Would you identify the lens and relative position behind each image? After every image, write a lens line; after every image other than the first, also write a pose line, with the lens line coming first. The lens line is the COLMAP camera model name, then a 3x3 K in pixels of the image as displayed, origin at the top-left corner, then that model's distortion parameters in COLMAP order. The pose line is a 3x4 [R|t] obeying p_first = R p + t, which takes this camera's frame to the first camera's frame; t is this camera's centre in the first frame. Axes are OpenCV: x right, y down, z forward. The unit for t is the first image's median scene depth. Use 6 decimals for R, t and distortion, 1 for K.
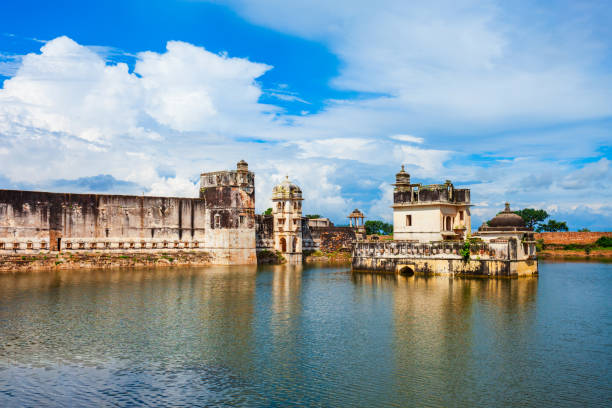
lens RADIAL K [[617.1, 0, 308.3], [0, 617.1, 191.3], [0, 0, 1]] dist [-0.005343, 0.000000]
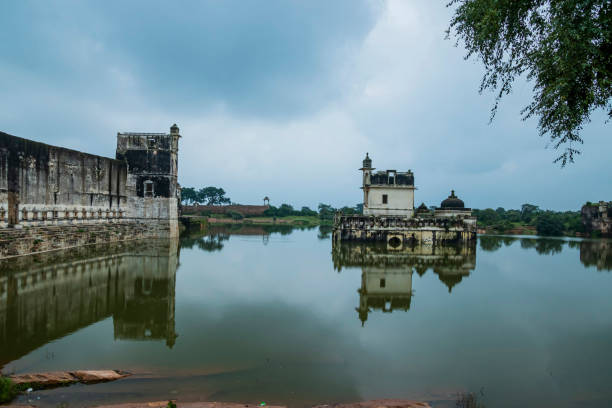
lens RADIAL K [[457.1, 0, 304.6], [0, 457.1, 200.4], [0, 0, 1]] dist [-0.107311, 0.003153]
pose [[0.678470, 0.034049, 0.733839, -0.517390], [-0.080558, 0.996349, 0.028251, 0.031597], [-0.730198, -0.078284, 0.678736, 0.429392]]
